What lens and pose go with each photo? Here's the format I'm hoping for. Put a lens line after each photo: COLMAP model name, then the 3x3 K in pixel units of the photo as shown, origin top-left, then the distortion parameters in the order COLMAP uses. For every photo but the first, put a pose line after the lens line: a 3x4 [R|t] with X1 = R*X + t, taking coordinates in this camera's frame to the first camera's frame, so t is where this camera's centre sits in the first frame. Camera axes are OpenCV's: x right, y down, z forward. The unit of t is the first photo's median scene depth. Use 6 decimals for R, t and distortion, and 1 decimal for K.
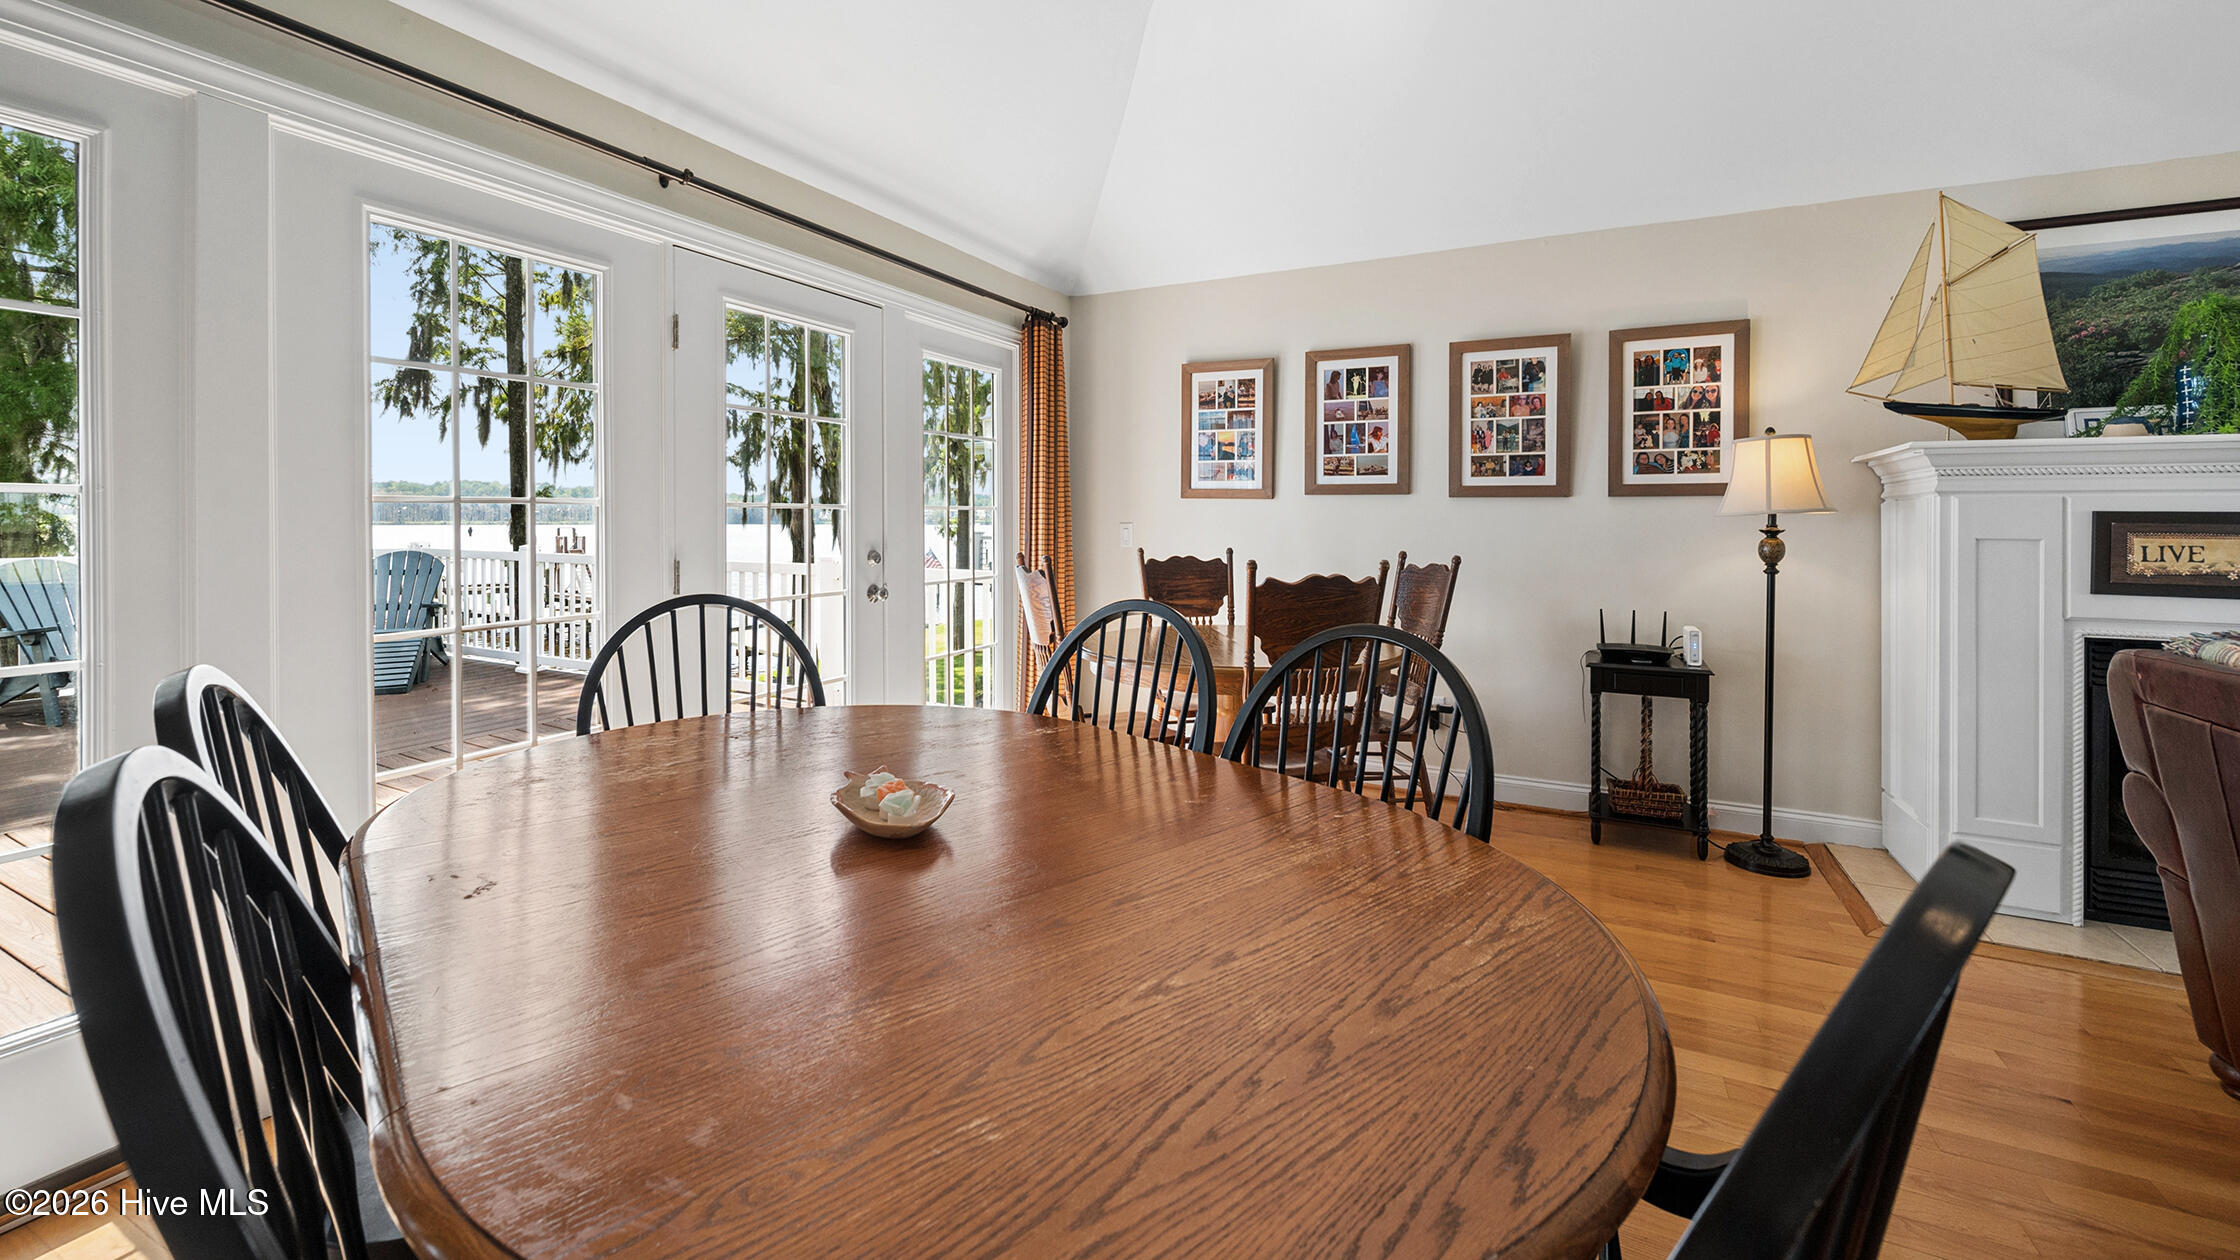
lens RADIAL K [[890.4, 0, 1115.9], [0, 890.4, 528.8], [0, 0, 1]] dist [-0.002250, 0.000118]
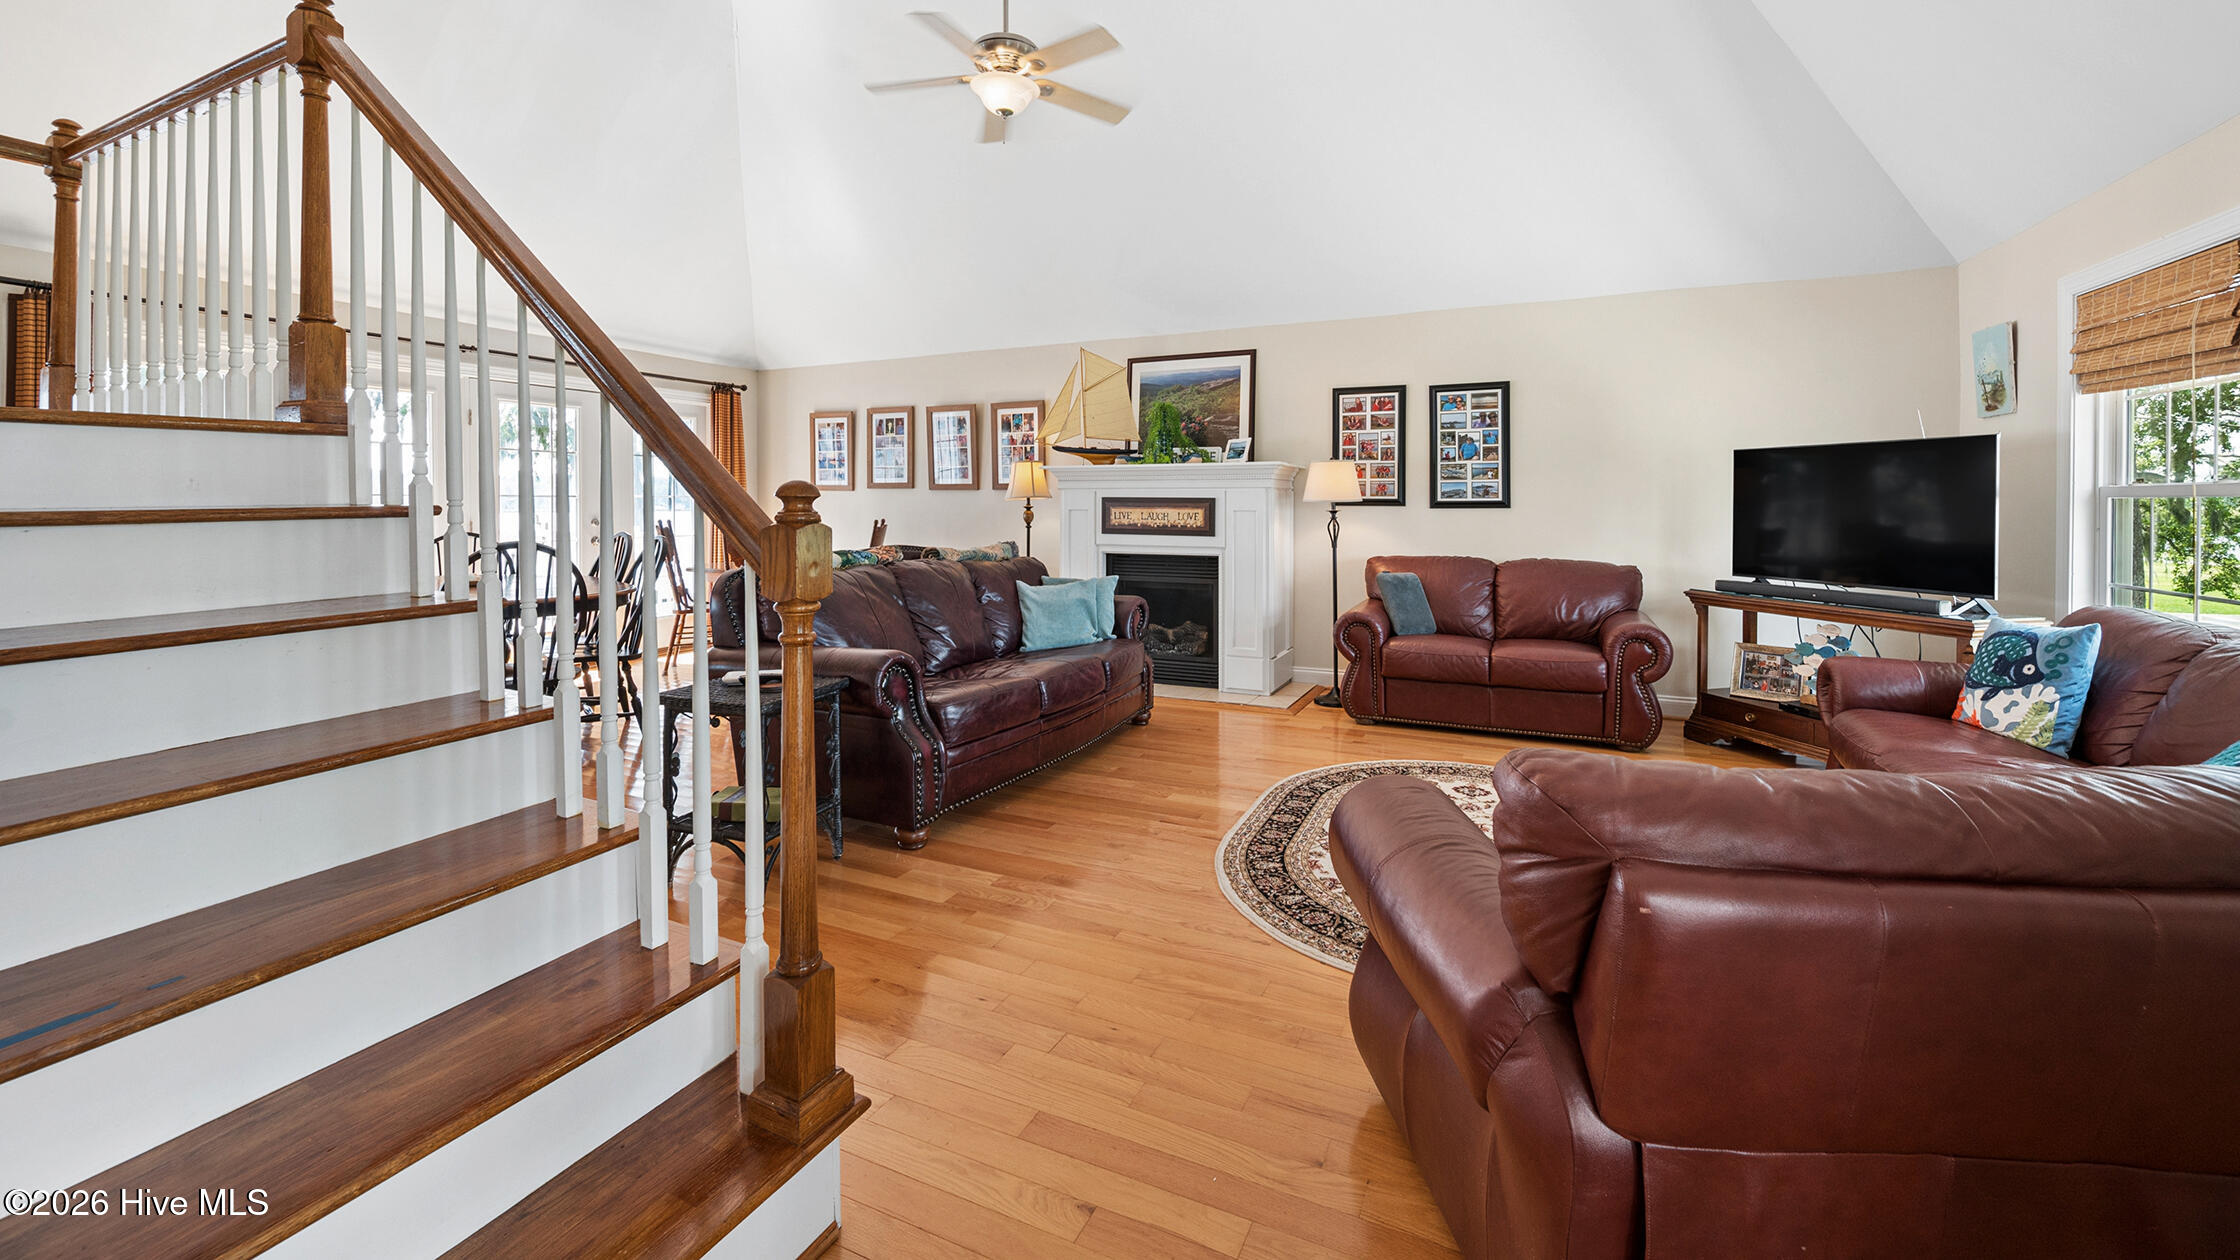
lens RADIAL K [[890.4, 0, 1128.5], [0, 890.4, 509.2], [0, 0, 1]] dist [-0.002250, 0.000118]
pose [[0.999601, -0.003067, 0.028090, 0.823426], [0.003265, 0.999970, -0.007007, 0.020246], [-0.028068, 0.007096, 0.999581, -0.952176]]
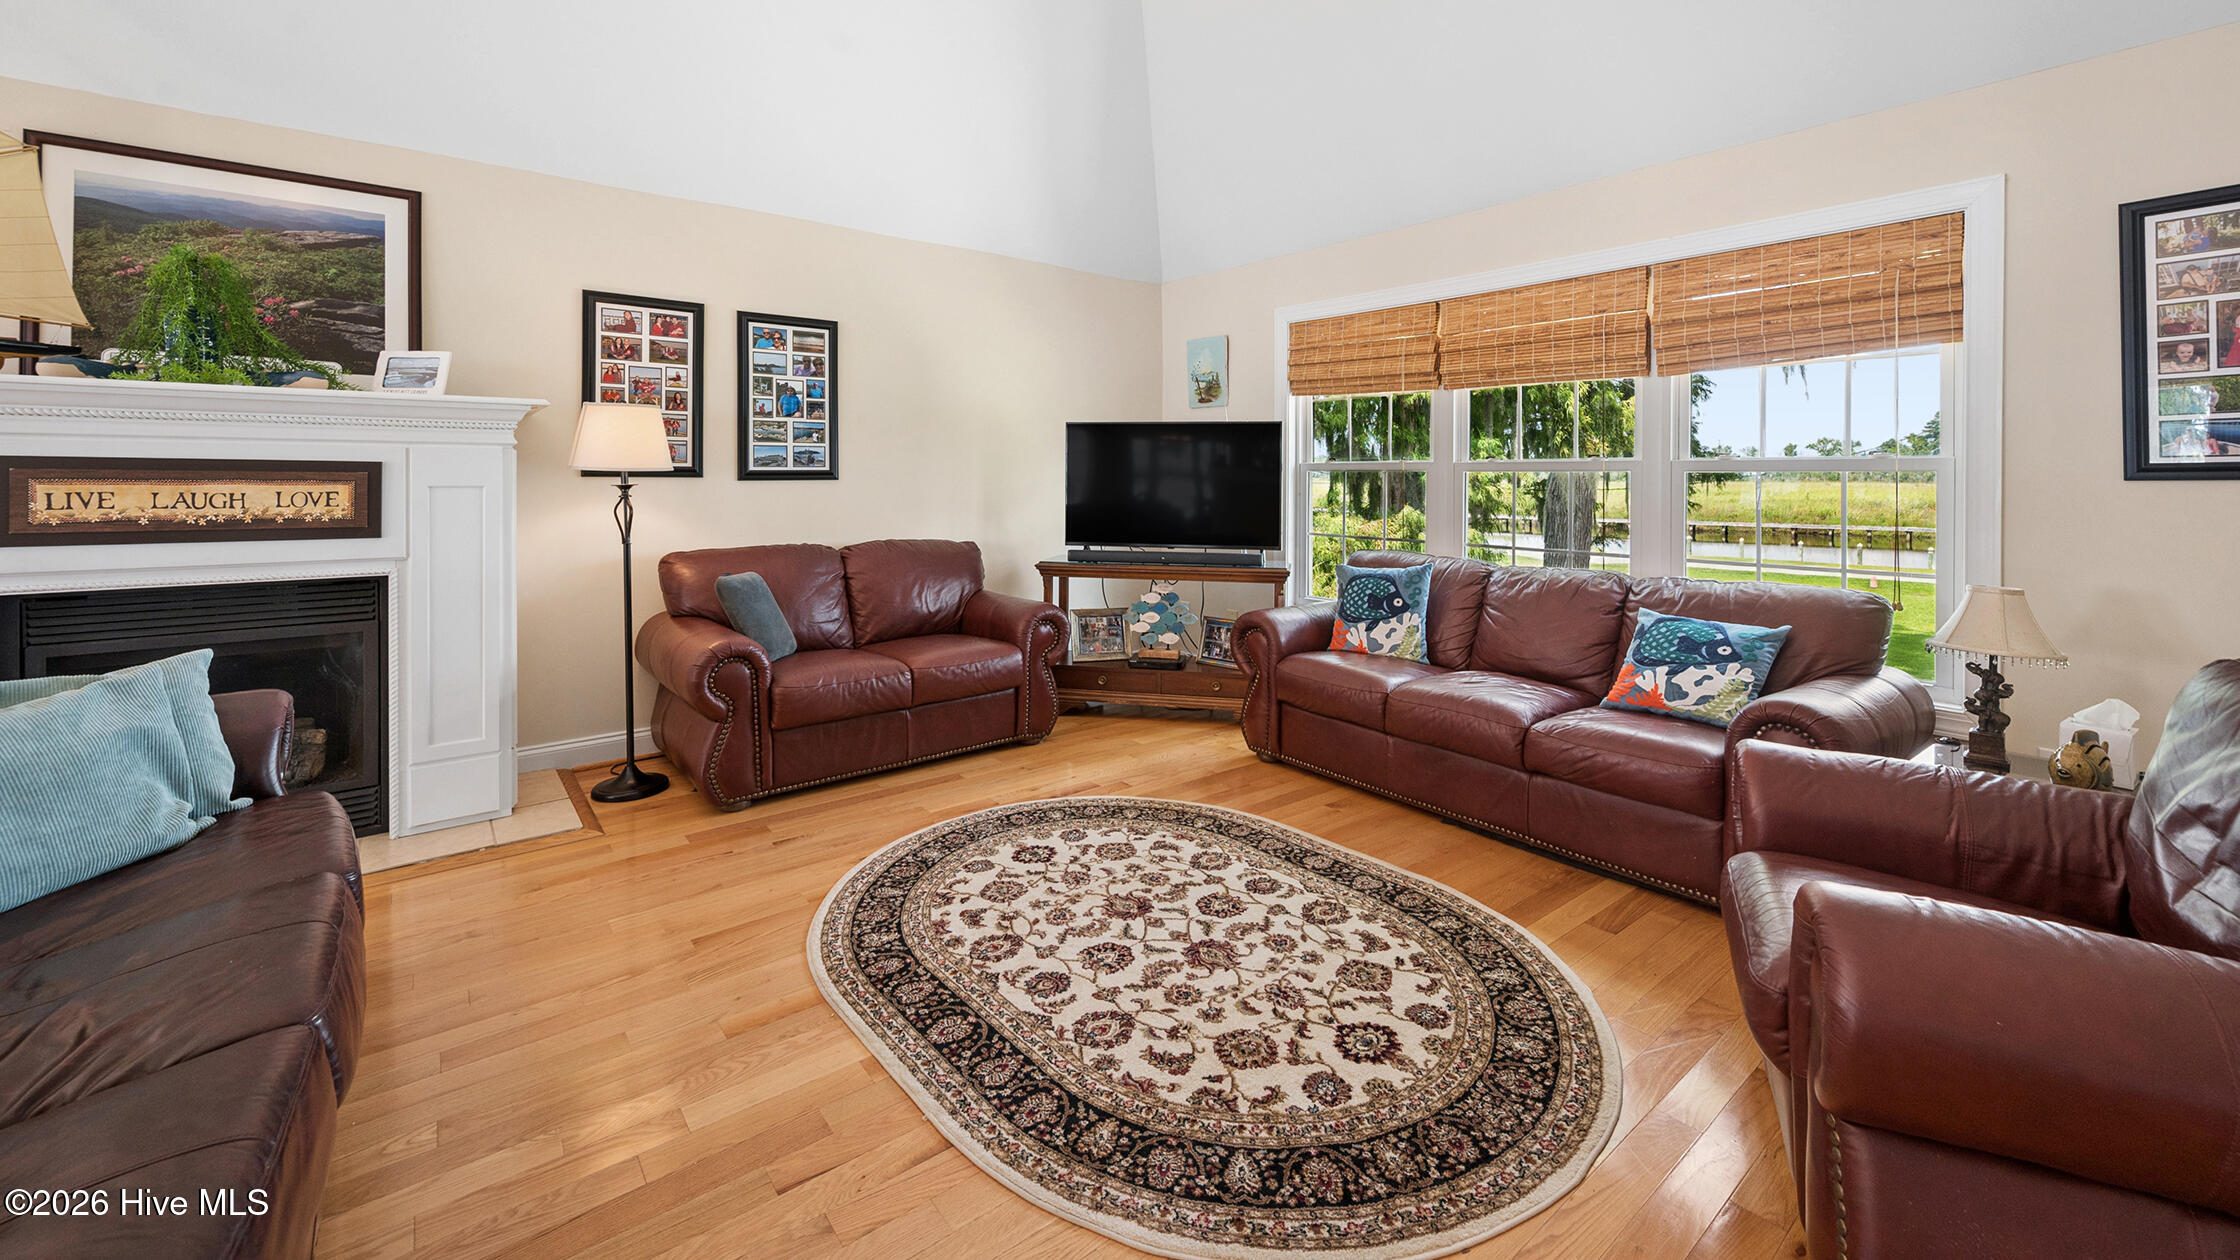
lens RADIAL K [[890.4, 0, 1125.3], [0, 890.4, 480.4], [0, 0, 1]] dist [-0.002250, 0.000118]
pose [[0.413990, -0.007772, 0.910248, 0.565241], [0.010123, 0.999941, 0.003934, 0.010044], [-0.910225, 0.007585, 0.414045, -0.312761]]
